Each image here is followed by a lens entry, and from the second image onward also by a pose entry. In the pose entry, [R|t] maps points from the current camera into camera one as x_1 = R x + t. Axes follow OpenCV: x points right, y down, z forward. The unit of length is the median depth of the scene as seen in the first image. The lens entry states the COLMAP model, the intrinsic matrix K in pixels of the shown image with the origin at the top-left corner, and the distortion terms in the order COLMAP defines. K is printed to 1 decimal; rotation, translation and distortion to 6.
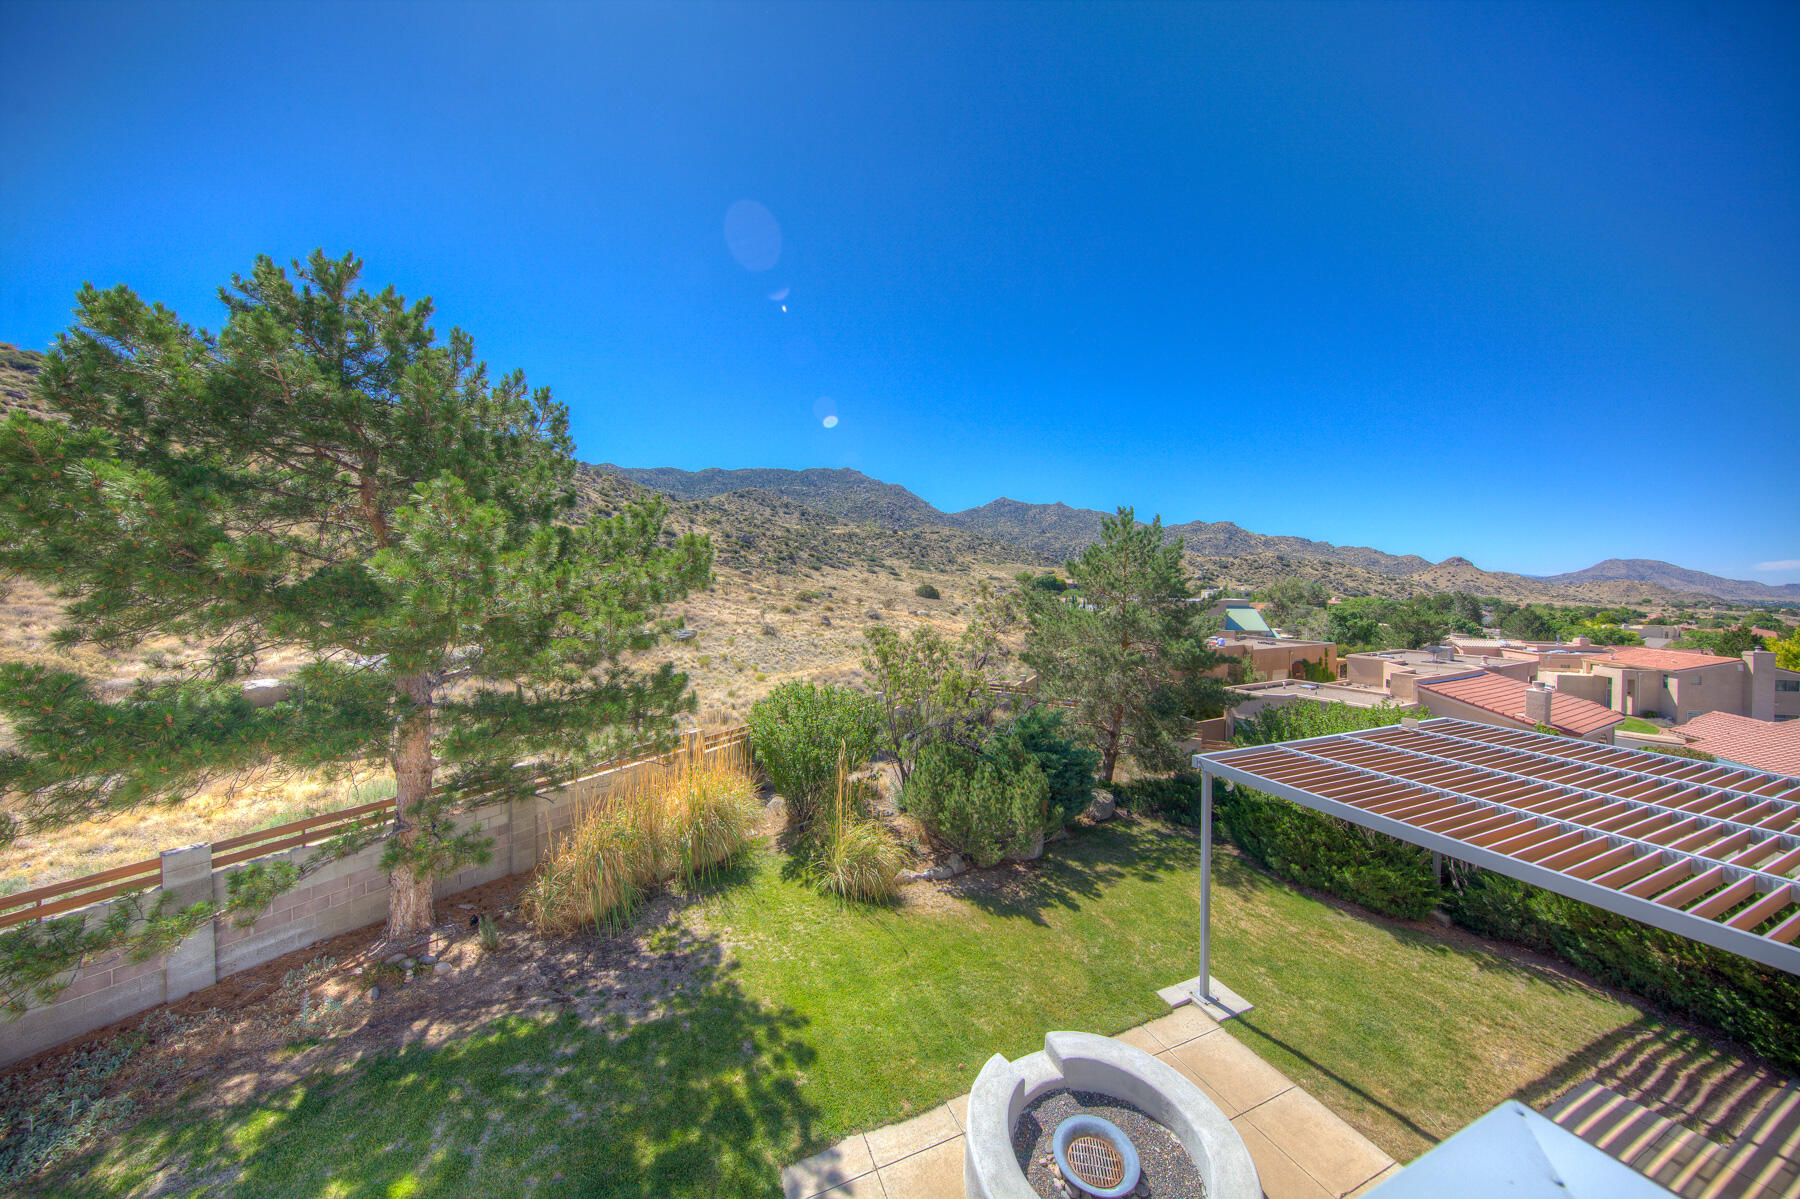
lens RADIAL K [[564.6, 0, 899.3], [0, 564.6, 593.0], [0, 0, 1]] dist [0.001146, -0.002084]
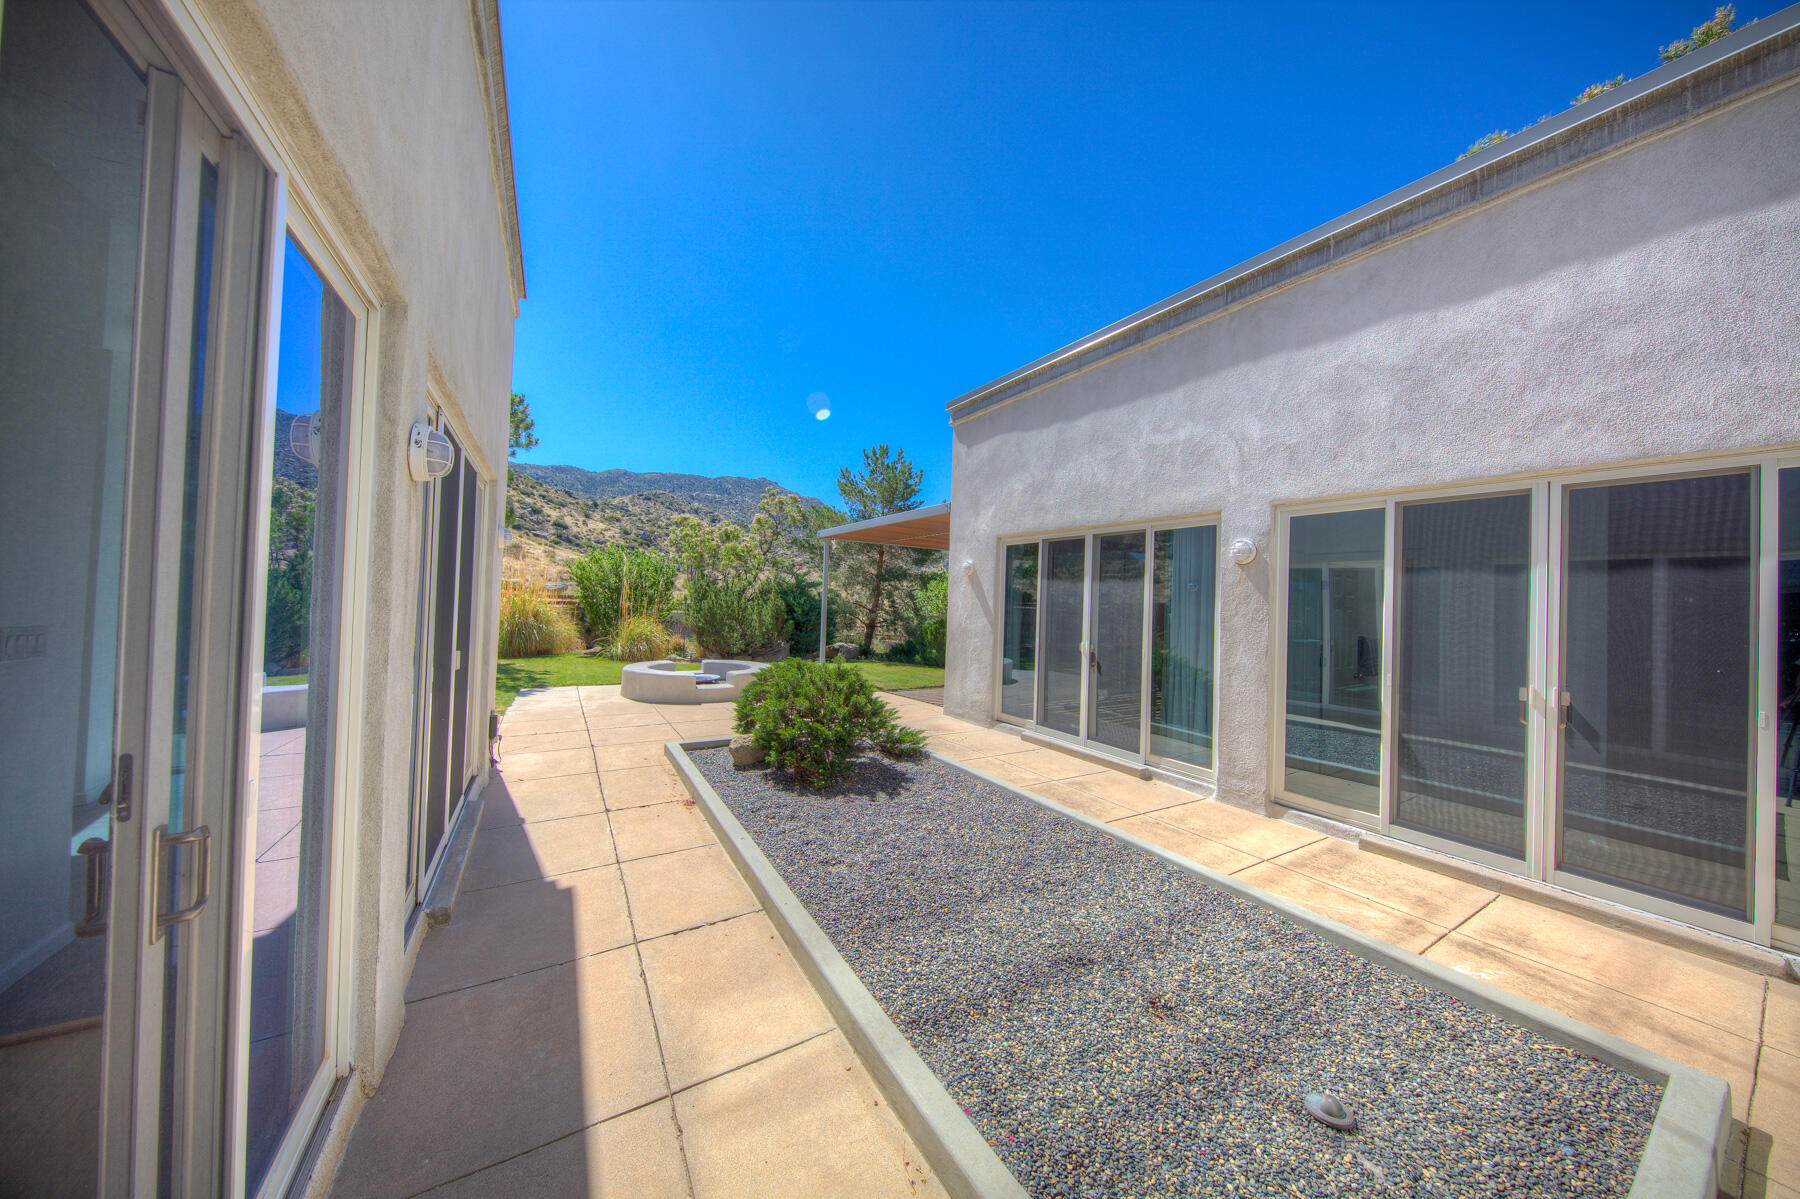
lens RADIAL K [[564.6, 0, 902.0], [0, 564.6, 596.5], [0, 0, 1]] dist [0.001146, -0.002084]
pose [[0.987944, 0.030012, 0.151878, 0.439097], [-0.026553, 0.999341, -0.024751, 0.440966], [-0.152521, 0.020419, 0.988089, -0.615390]]
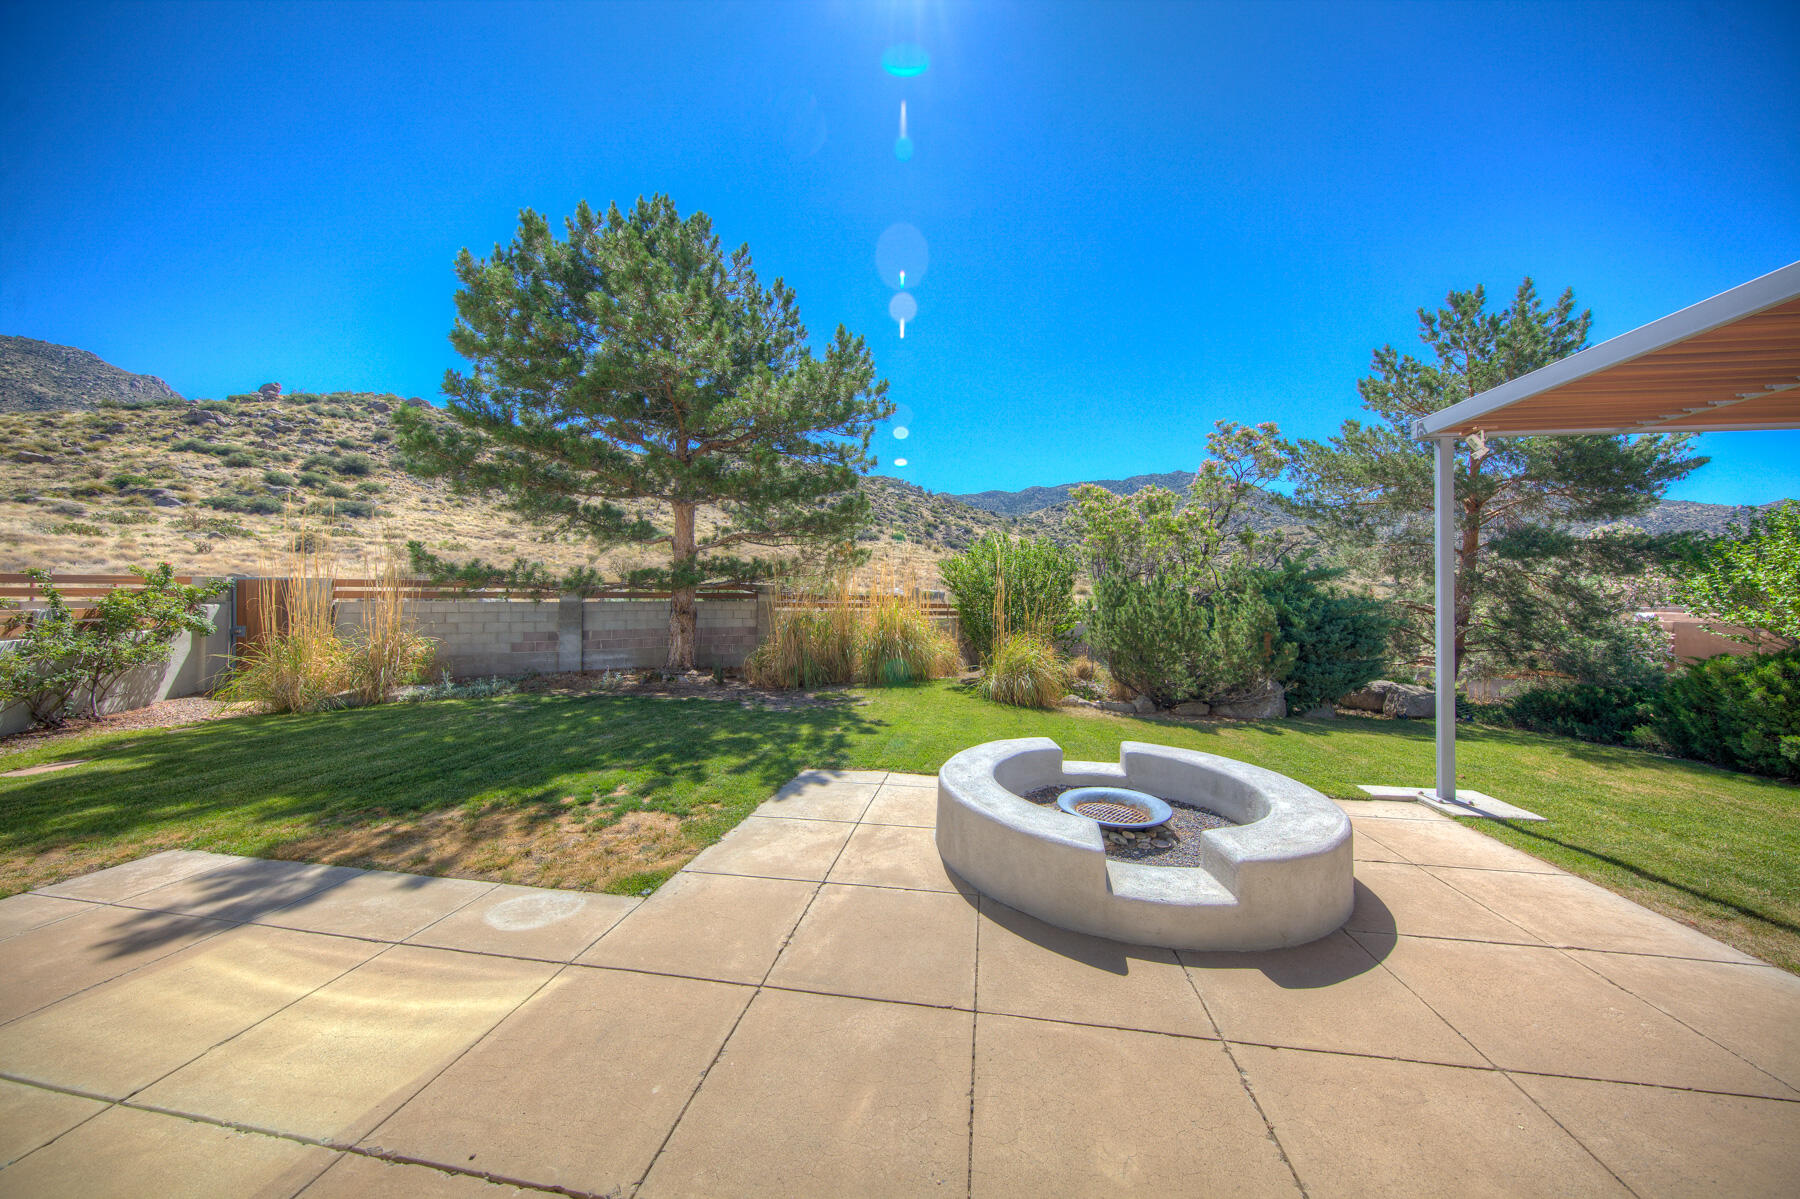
lens RADIAL K [[564.6, 0, 897.0], [0, 564.6, 591.5], [0, 0, 1]] dist [0.001146, -0.002084]
pose [[0.848601, -0.007212, -0.528985, 0.301945], [-0.009932, 0.999514, -0.029559, 0.431477], [0.528941, 0.030338, 0.848116, 0.106871]]
